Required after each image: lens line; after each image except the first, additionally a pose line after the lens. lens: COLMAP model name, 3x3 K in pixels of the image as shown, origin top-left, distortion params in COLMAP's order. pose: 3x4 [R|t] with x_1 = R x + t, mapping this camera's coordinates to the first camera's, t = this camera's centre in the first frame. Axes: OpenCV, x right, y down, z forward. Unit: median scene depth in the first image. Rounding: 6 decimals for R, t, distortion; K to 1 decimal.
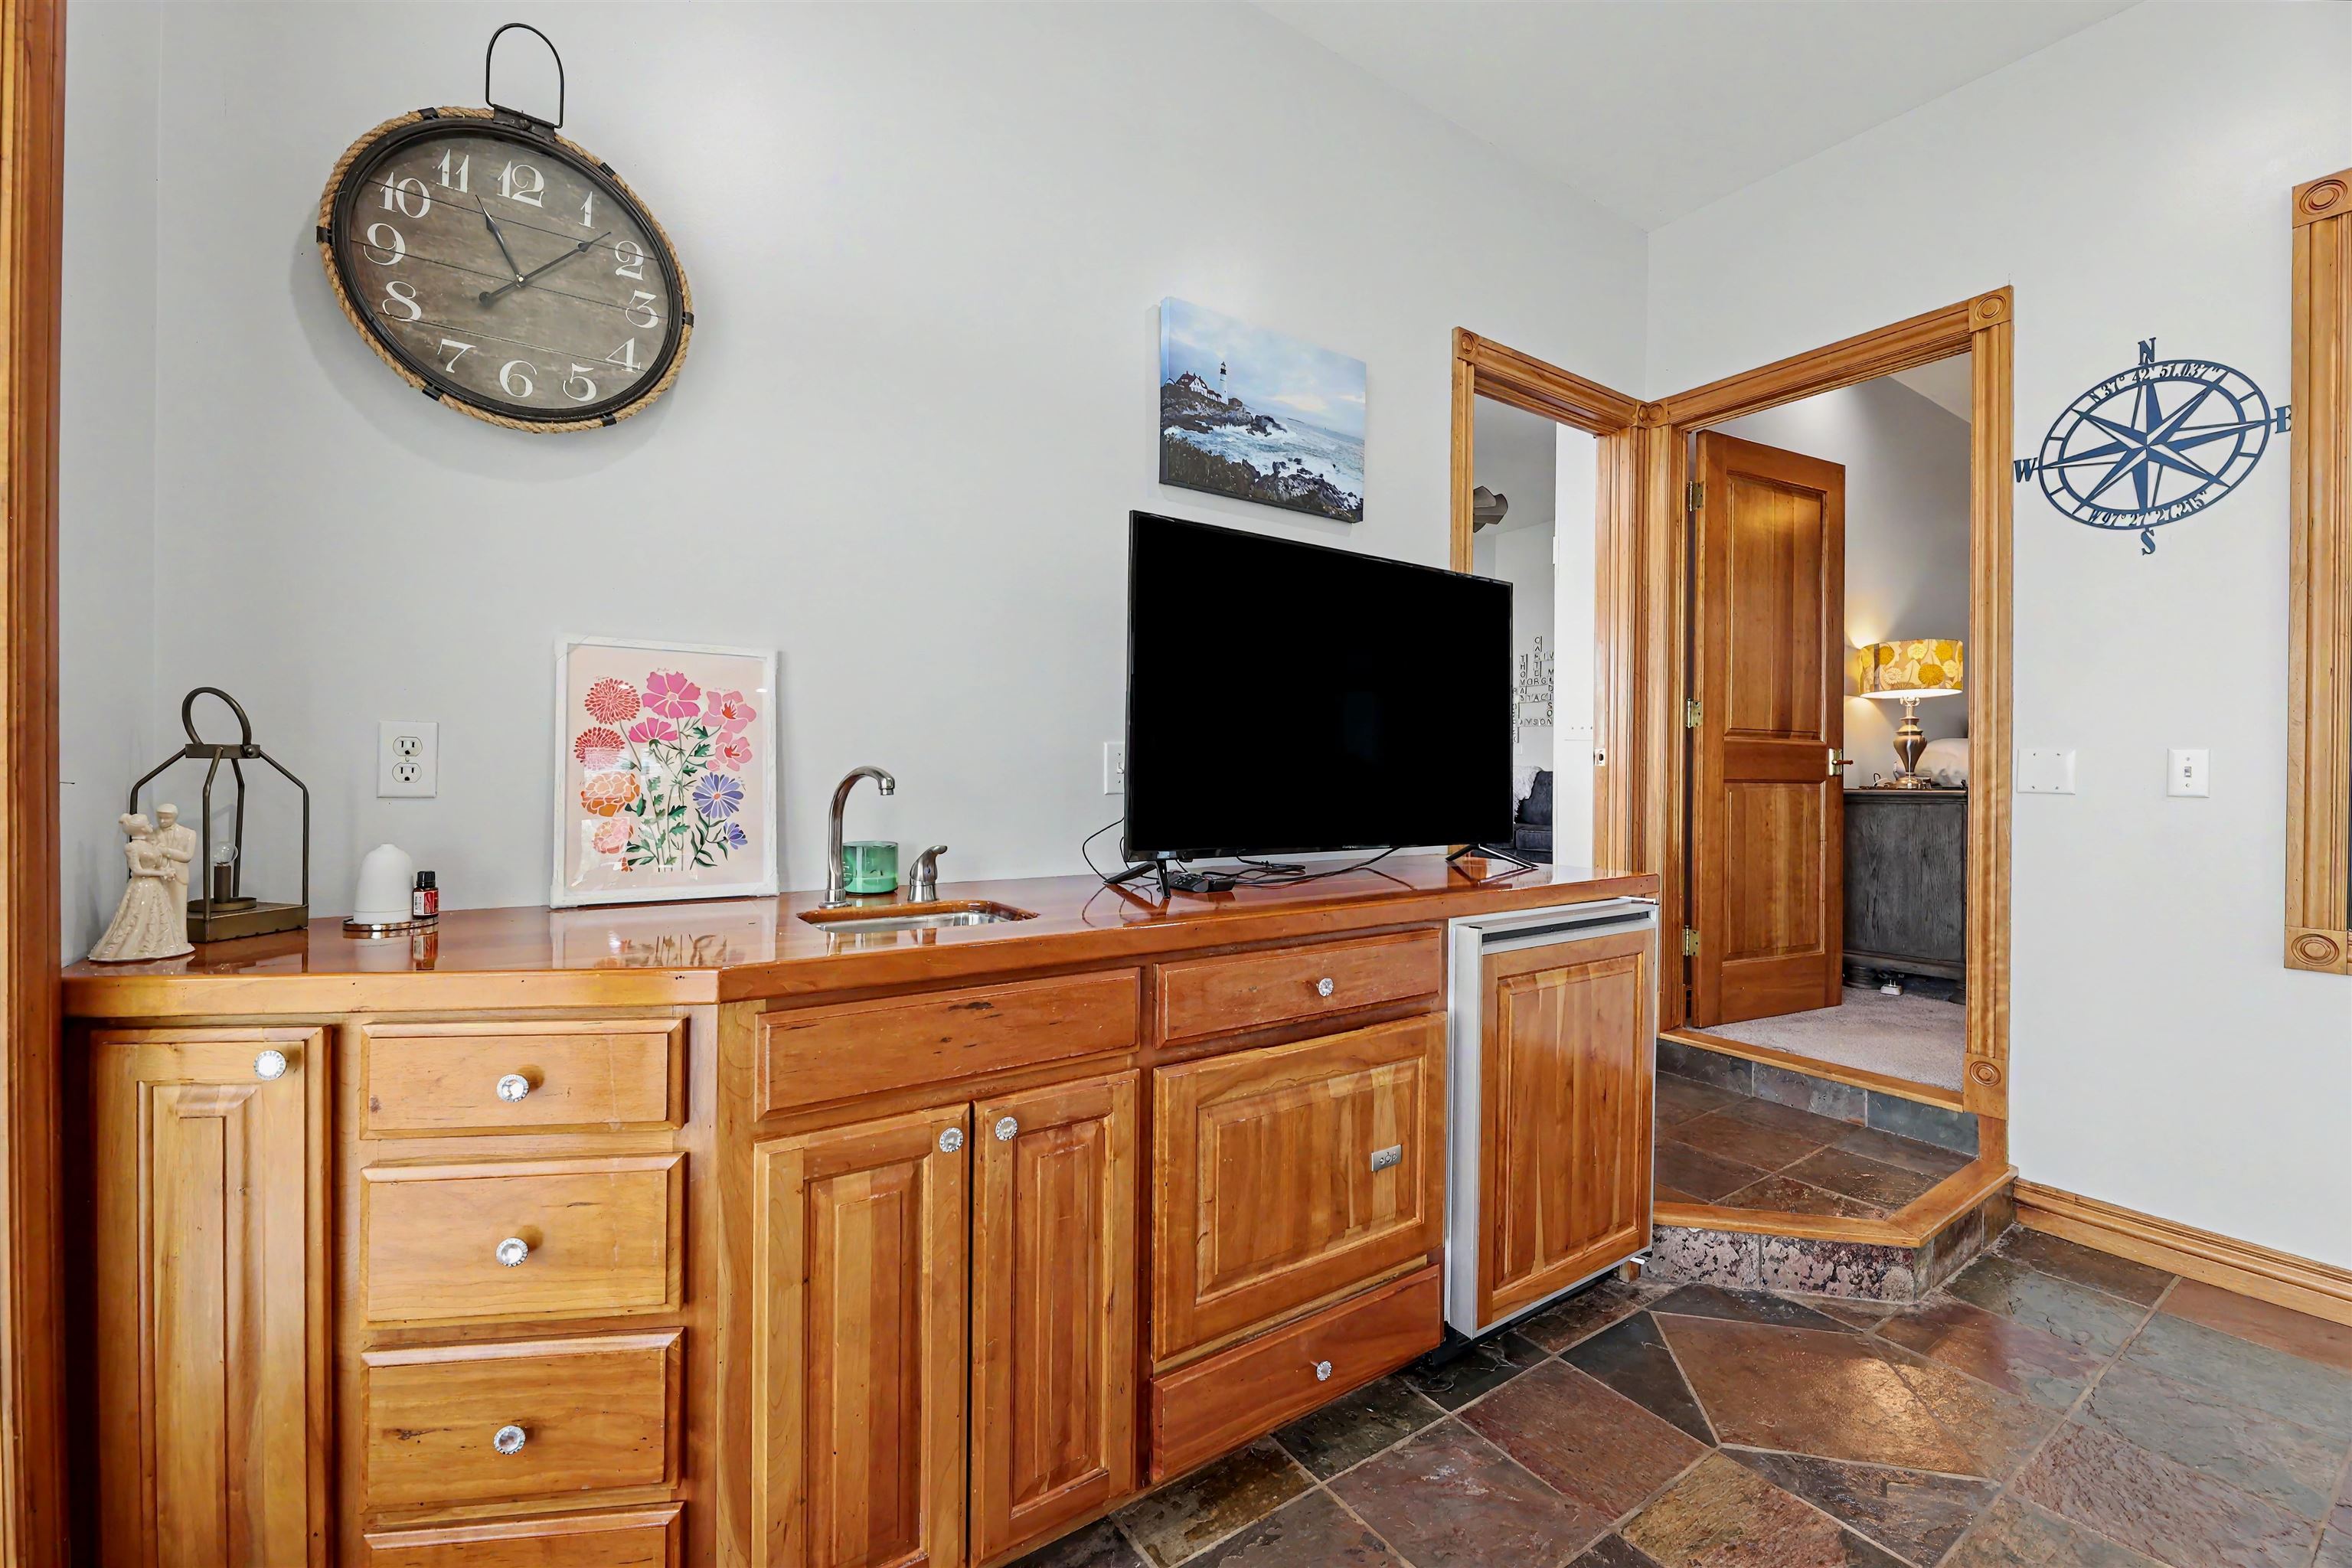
lens RADIAL K [[1020.3, 0, 1175.4], [0, 1020.3, 775.6], [0, 0, 1]] dist [-0.010262, -0.000682]
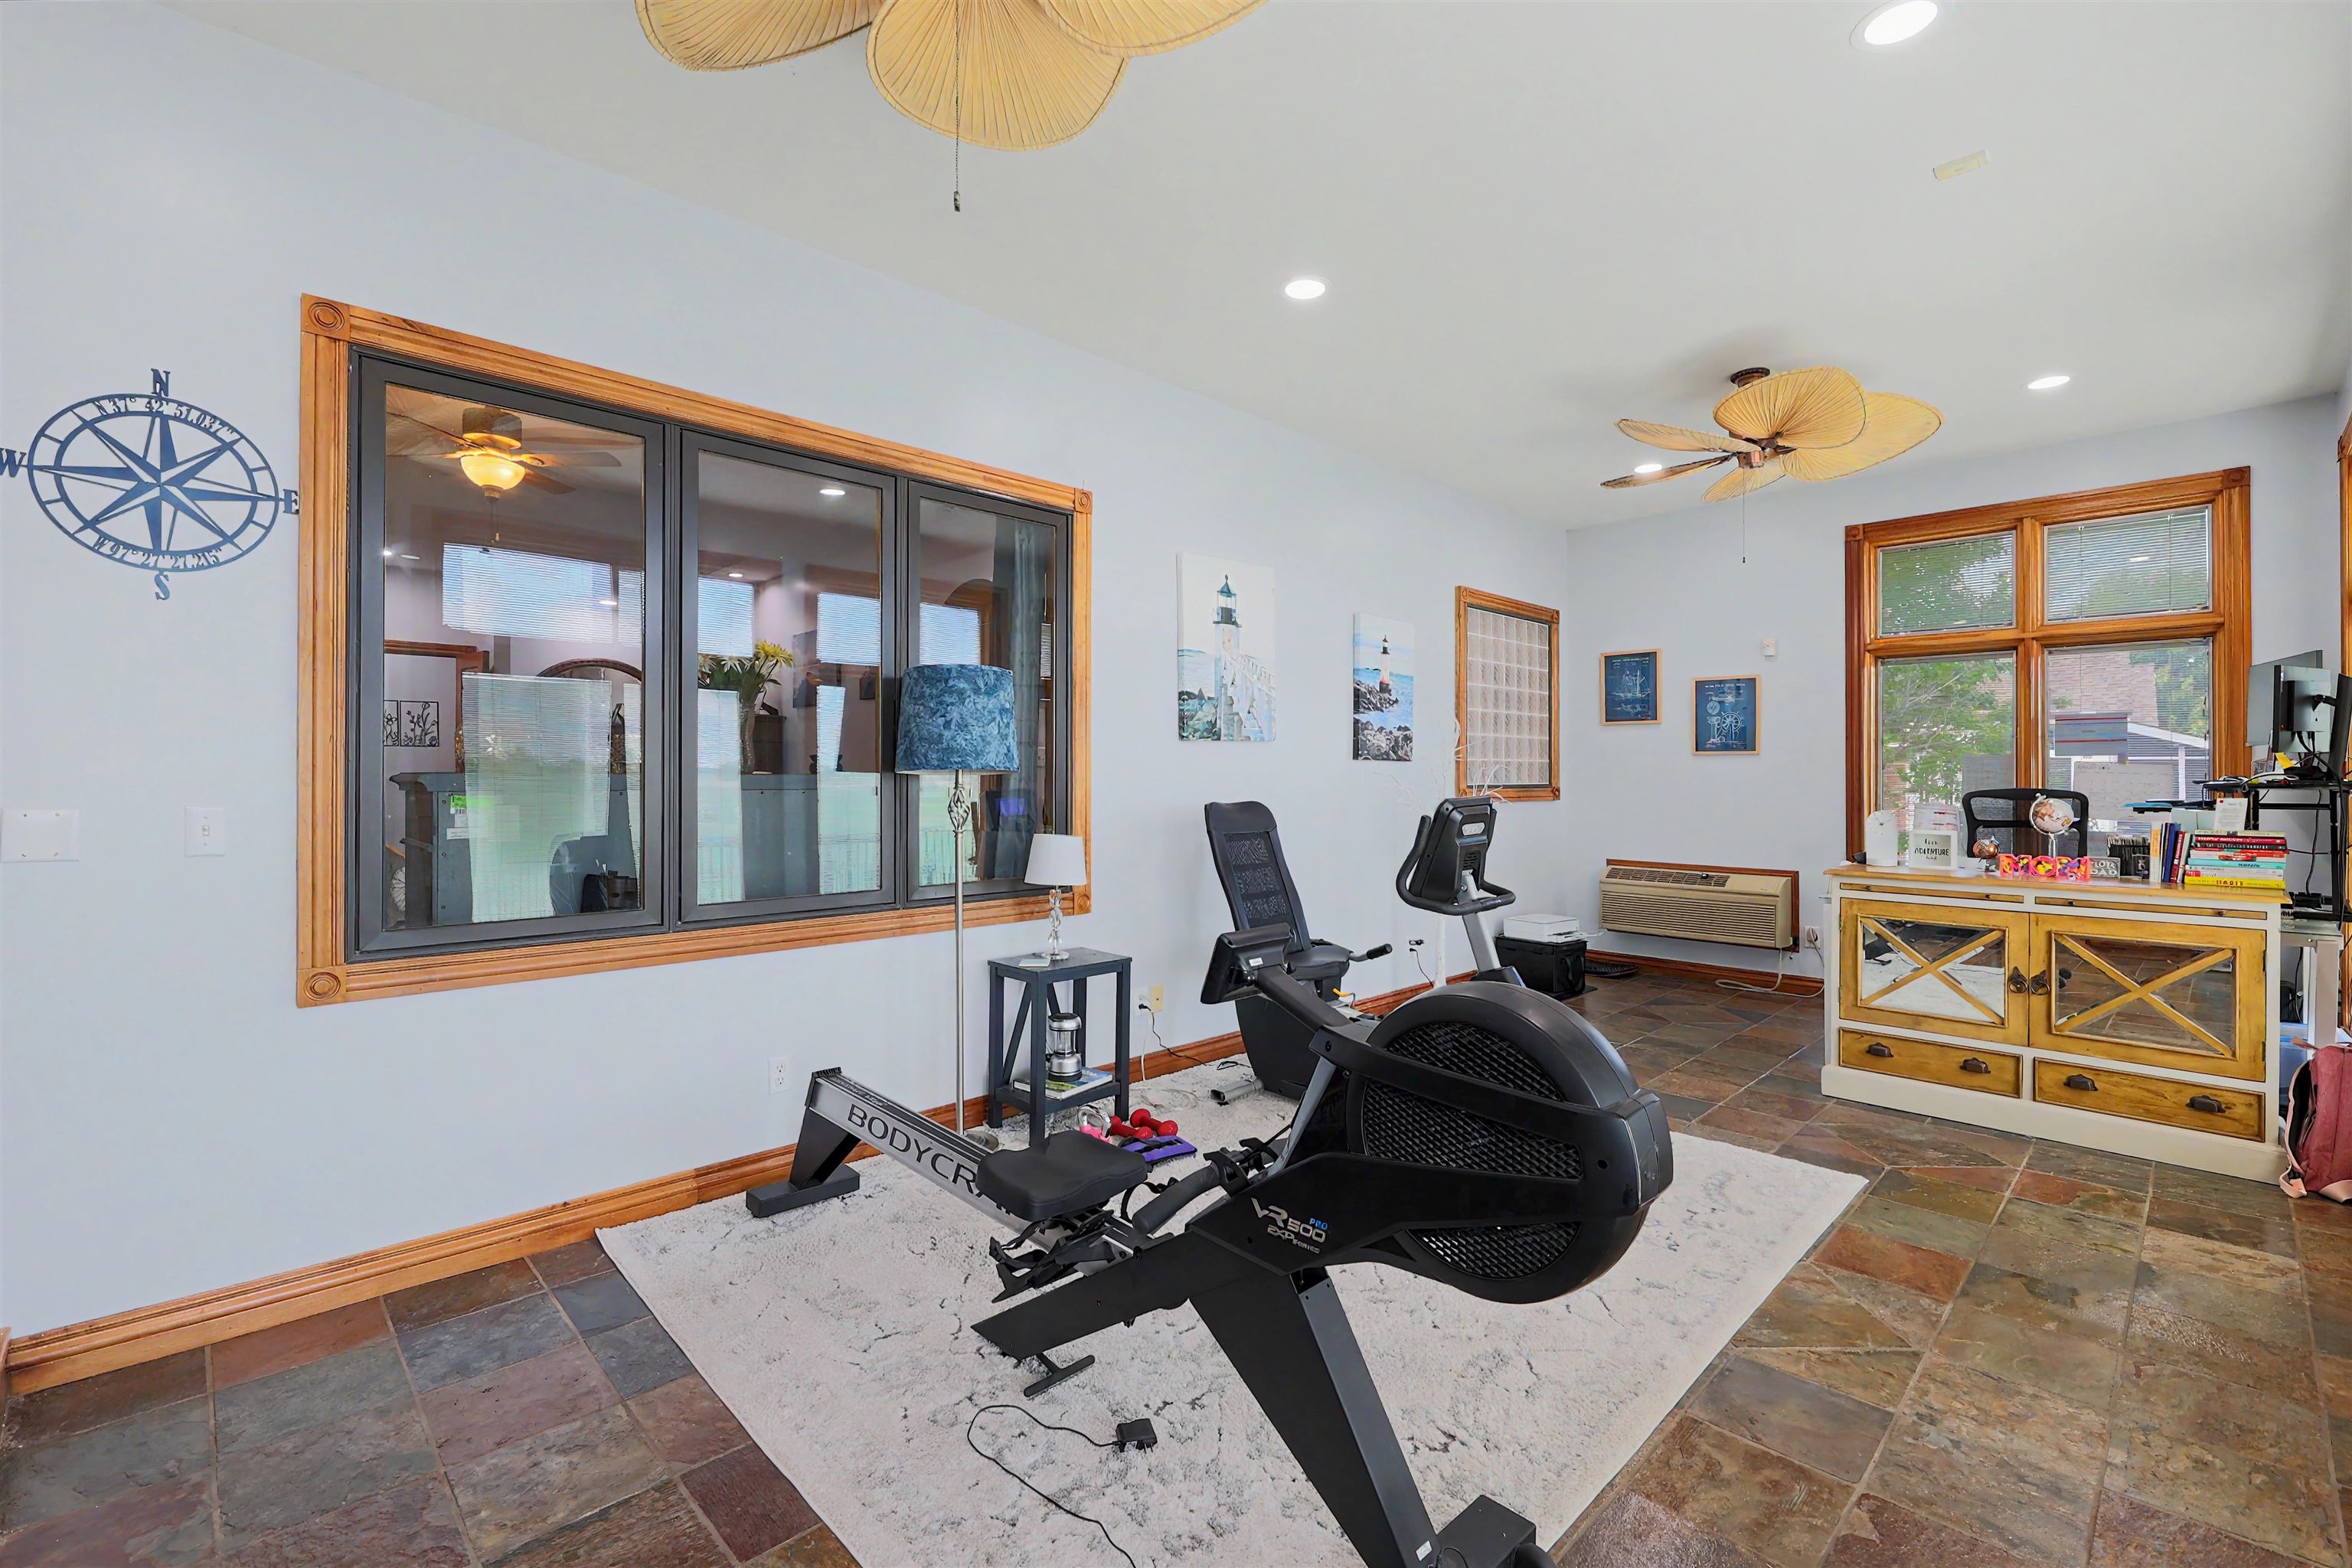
lens RADIAL K [[1020.3, 0, 1175.4], [0, 1020.3, 775.6], [0, 0, 1]] dist [-0.010262, -0.000682]
pose [[-0.213750, -0.002261, 0.976886, -0.153727], [0.001426, 0.999996, 0.002626, -0.056717], [-0.976887, 0.001954, -0.213745, 0.279762]]
